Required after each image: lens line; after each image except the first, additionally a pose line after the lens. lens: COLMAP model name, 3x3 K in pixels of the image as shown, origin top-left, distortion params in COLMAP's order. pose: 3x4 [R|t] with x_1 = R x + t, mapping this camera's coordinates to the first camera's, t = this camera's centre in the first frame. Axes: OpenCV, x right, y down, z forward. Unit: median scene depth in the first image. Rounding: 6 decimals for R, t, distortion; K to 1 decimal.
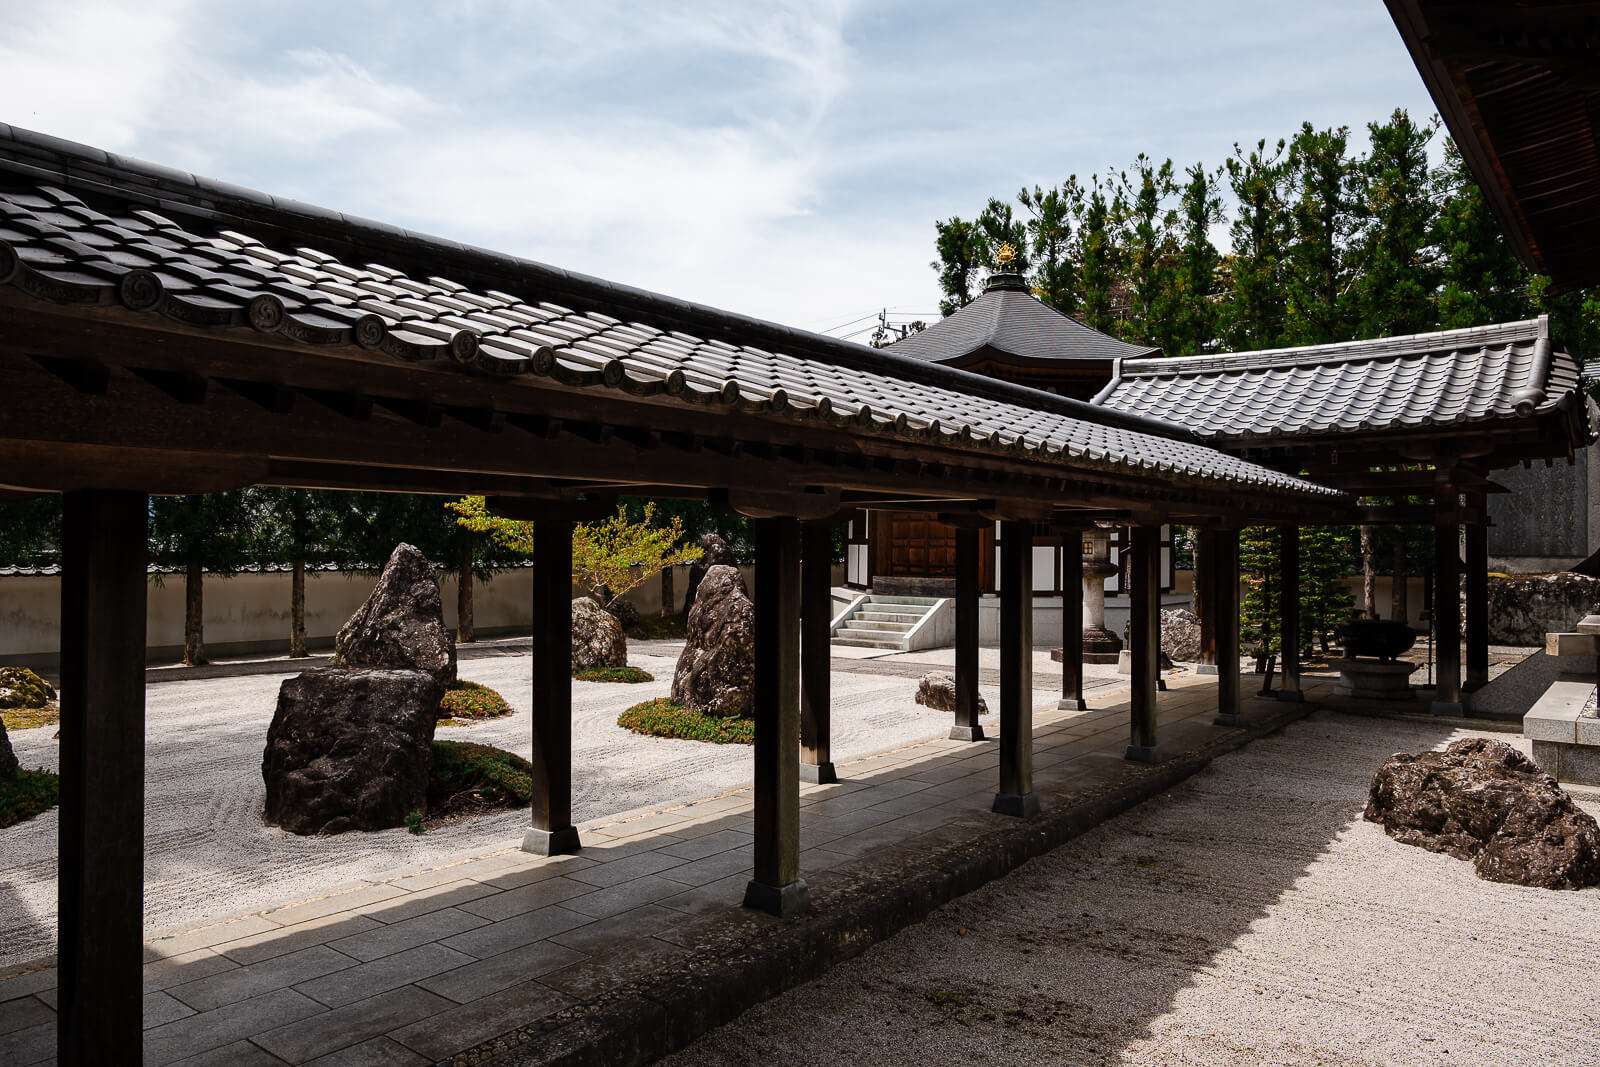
lens RADIAL K [[1119.8, 0, 803.6], [0, 1119.8, 528.9], [0, 0, 1]] dist [-0.007199, -0.012692]
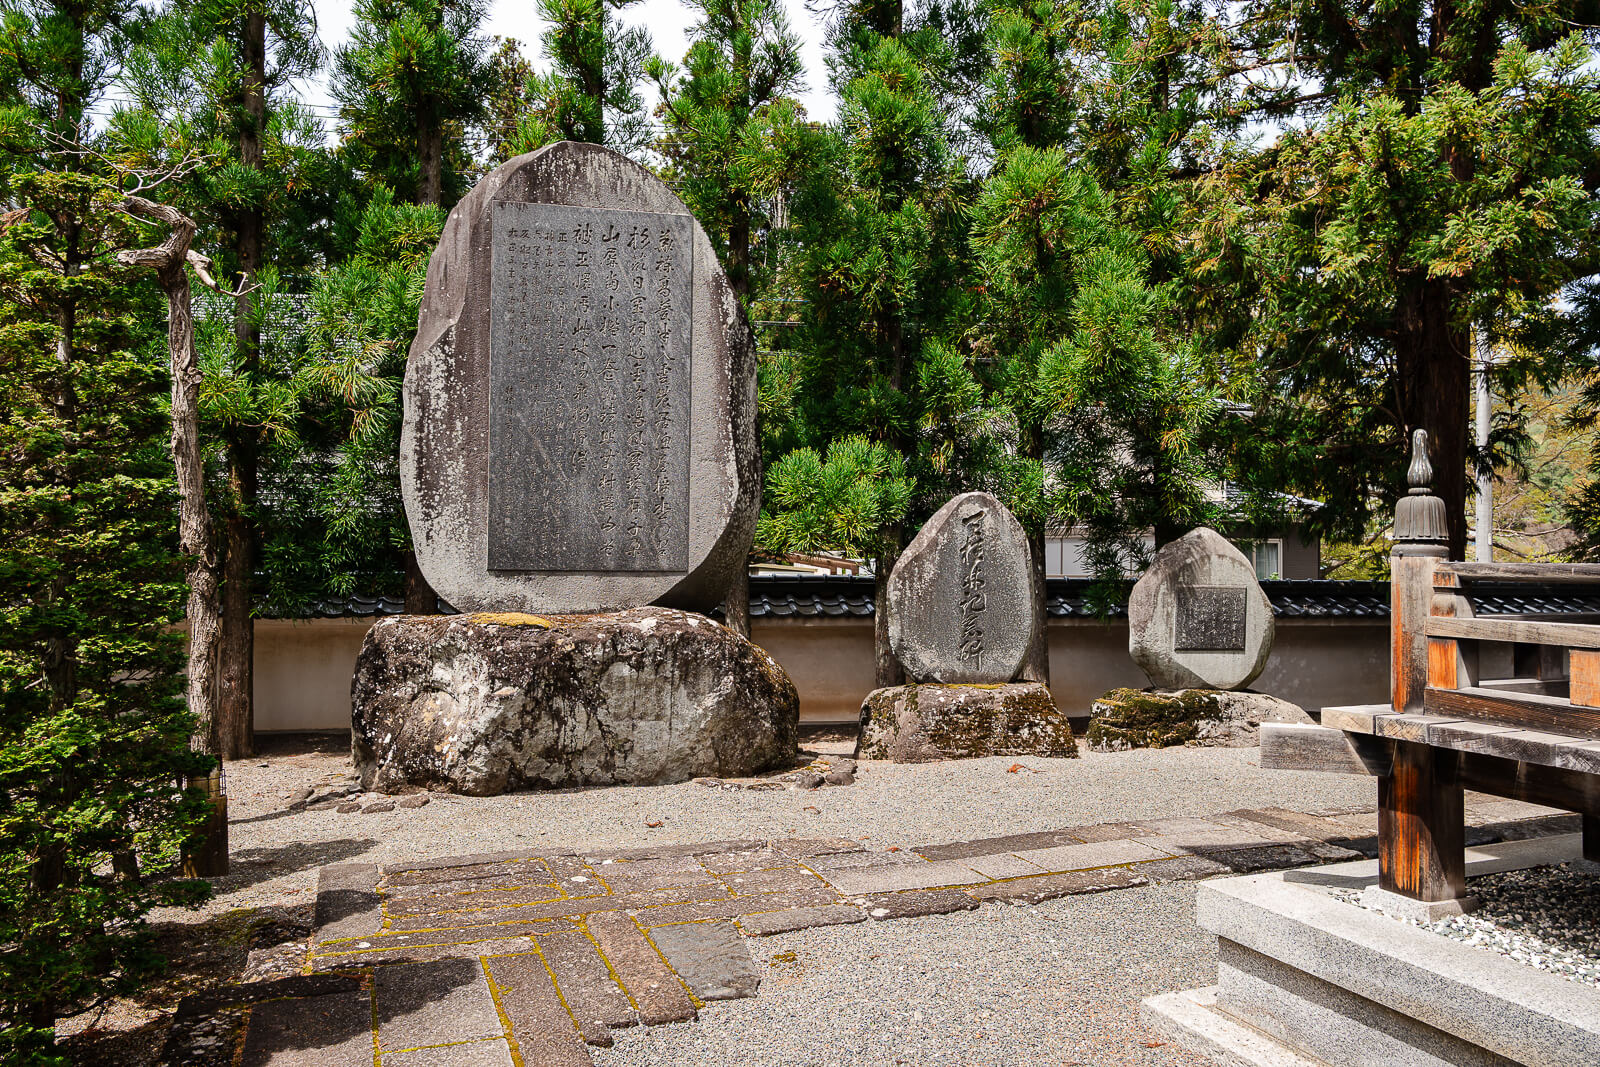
lens RADIAL K [[1119.8, 0, 801.2], [0, 1119.8, 534.6], [0, 0, 1]] dist [-0.007199, -0.012692]
pose [[0.486235, 0.010122, 0.873770, 0.318147], [-0.013593, 0.999900, -0.004018, 0.010648], [-0.873722, -0.009924, 0.486324, 0.725810]]
